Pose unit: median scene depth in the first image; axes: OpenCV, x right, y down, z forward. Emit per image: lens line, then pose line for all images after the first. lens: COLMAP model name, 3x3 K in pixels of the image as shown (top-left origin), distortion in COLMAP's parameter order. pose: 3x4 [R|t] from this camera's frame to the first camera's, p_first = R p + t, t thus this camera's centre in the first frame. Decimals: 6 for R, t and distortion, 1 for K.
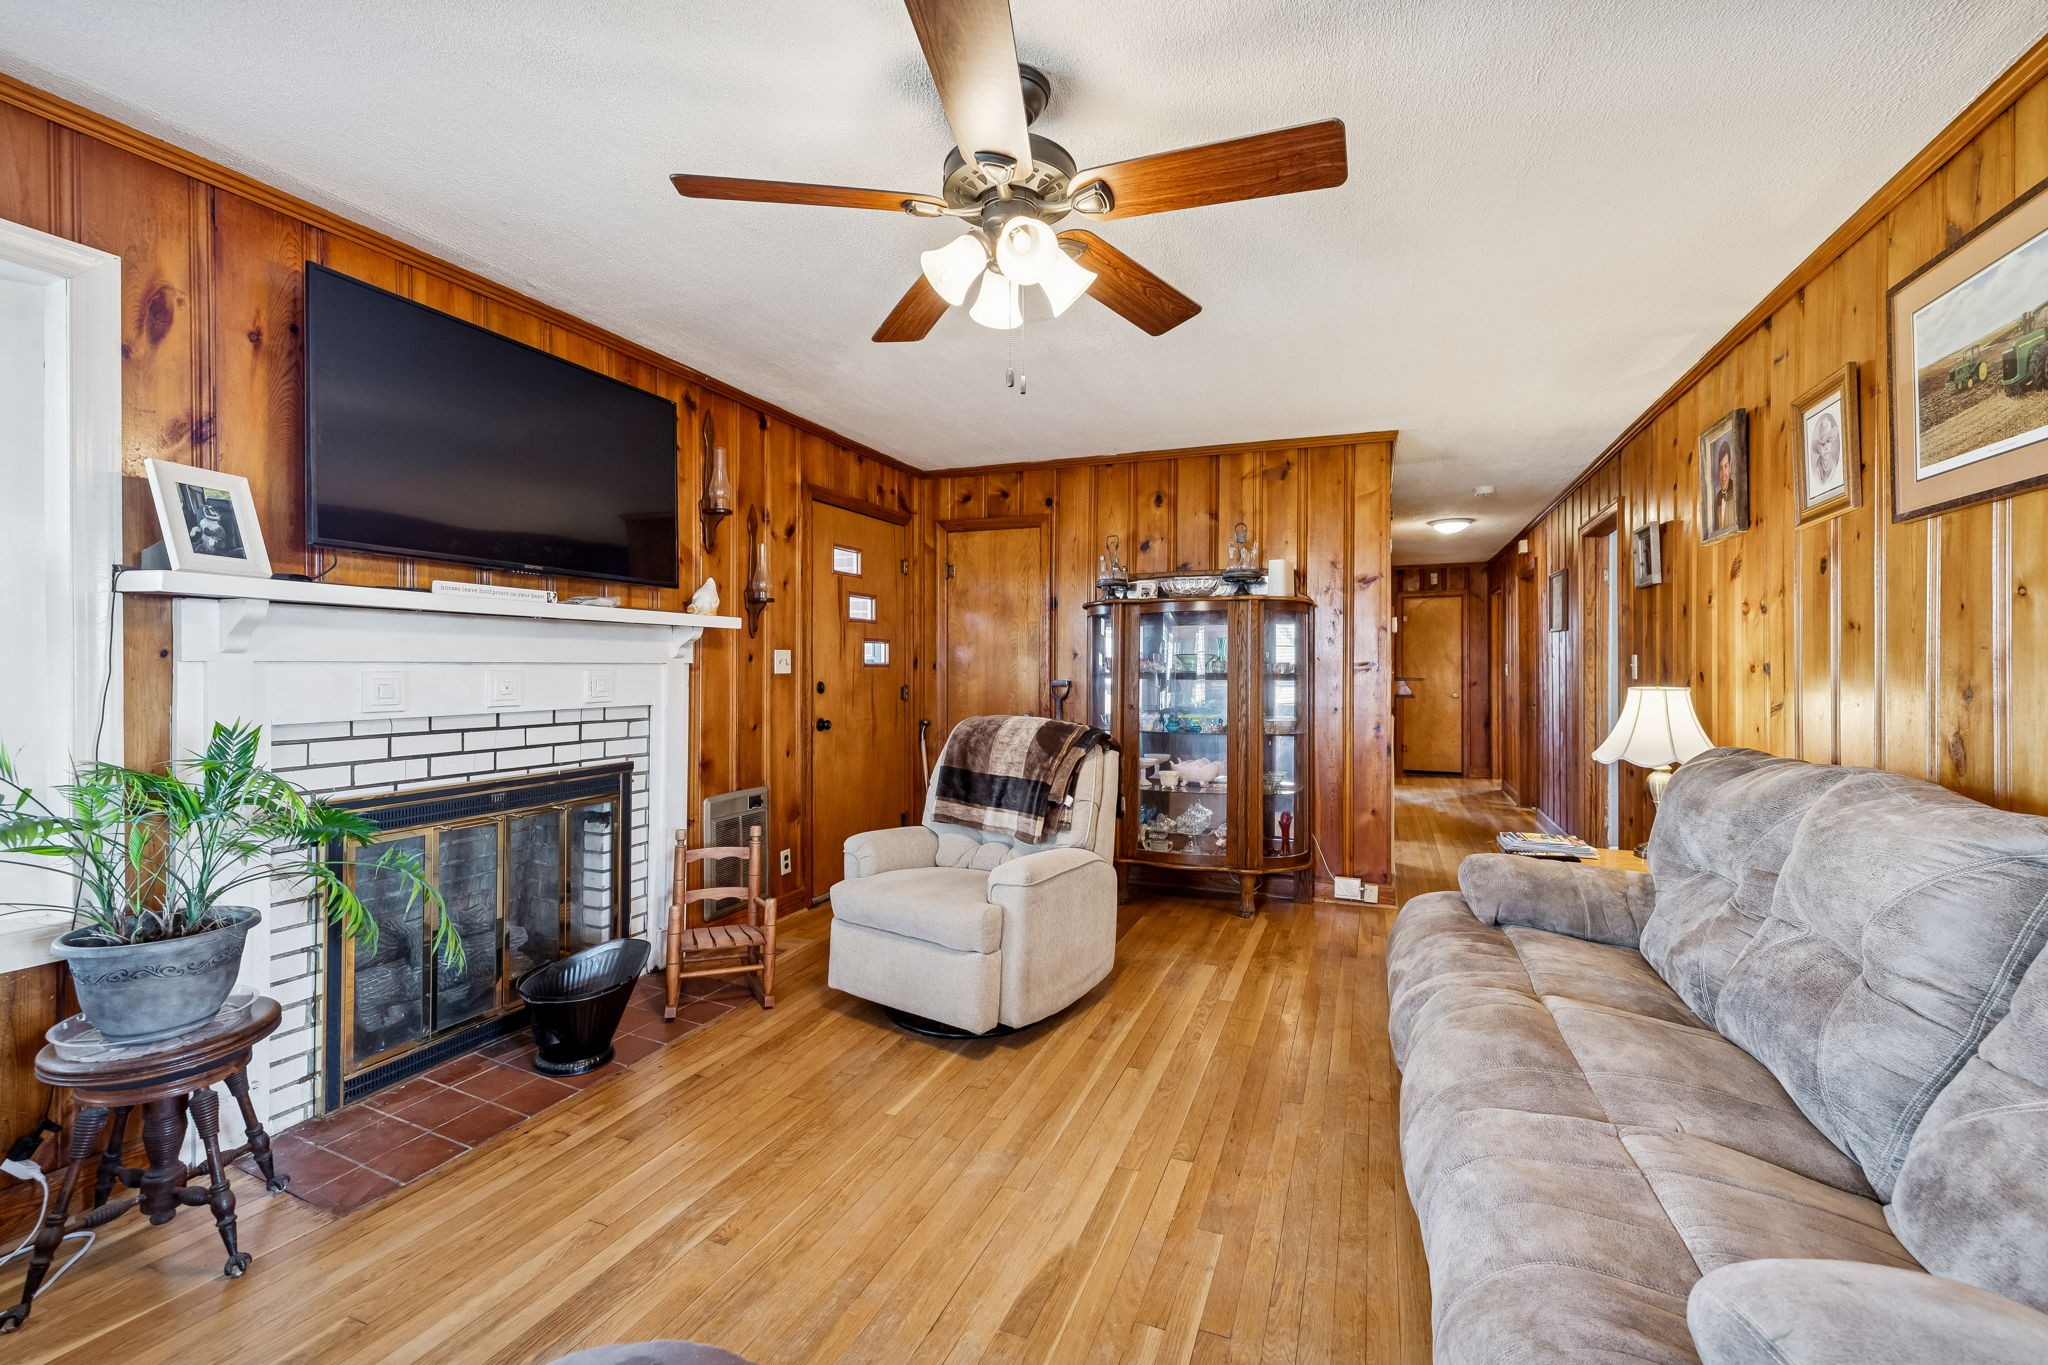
lens RADIAL K [[856.6, 0, 1028.4], [0, 856.6, 679.6], [0, 0, 1]] dist [0.002421, 0.000595]
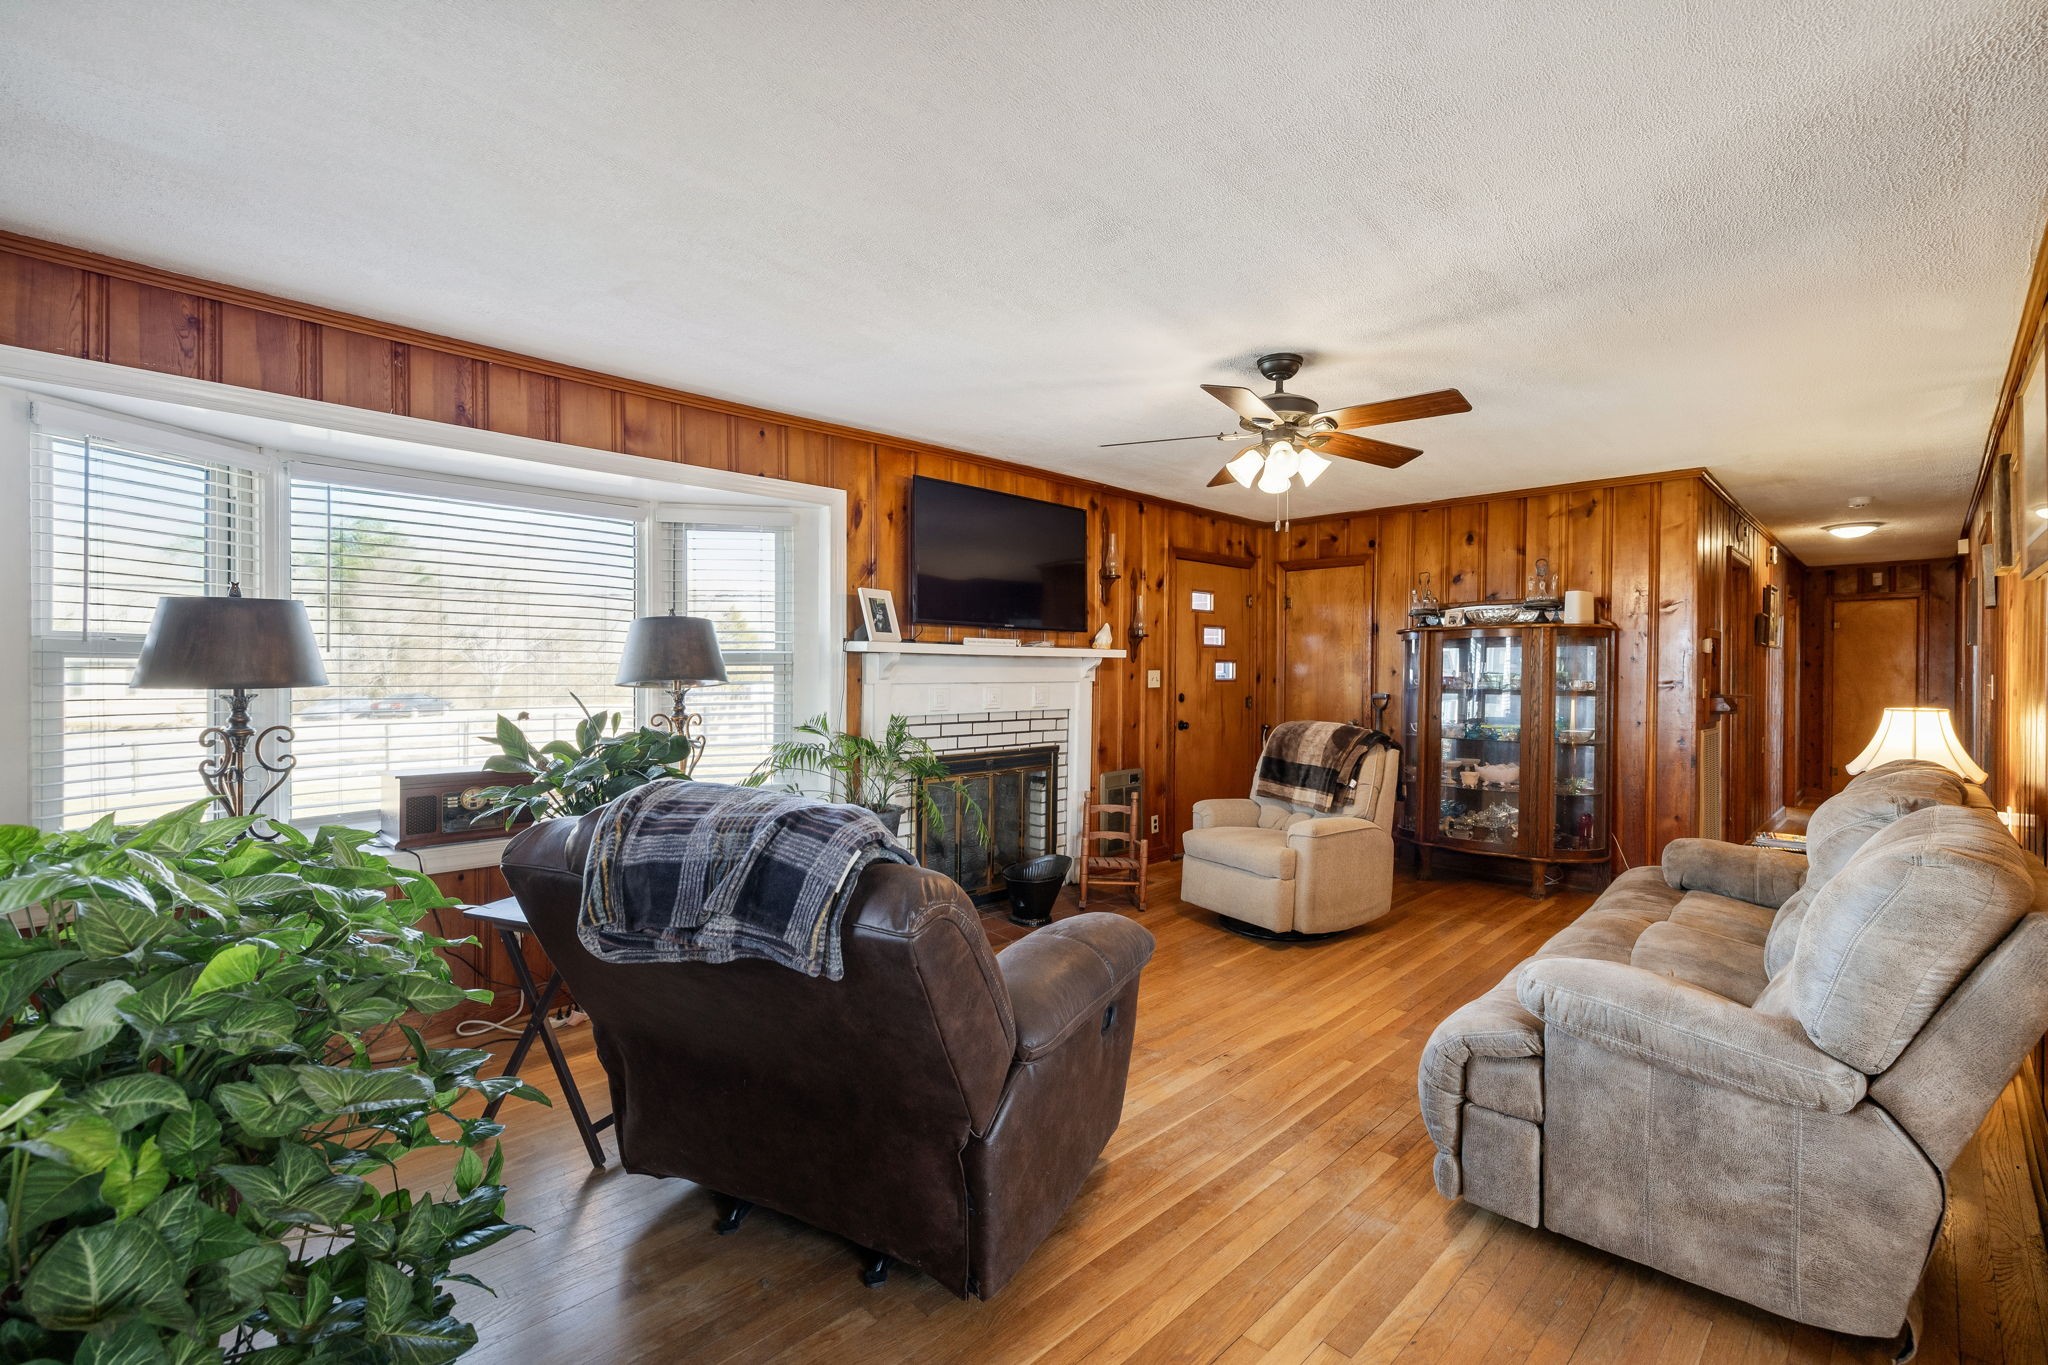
lens RADIAL K [[856.6, 0, 1044.5], [0, 856.6, 696.8], [0, 0, 1]] dist [0.002421, 0.000595]
pose [[0.917234, 0.010800, -0.398203, 0.131053], [-0.005904, 0.999891, 0.013520, -0.012968], [0.398306, -0.010050, 0.917198, -0.433530]]
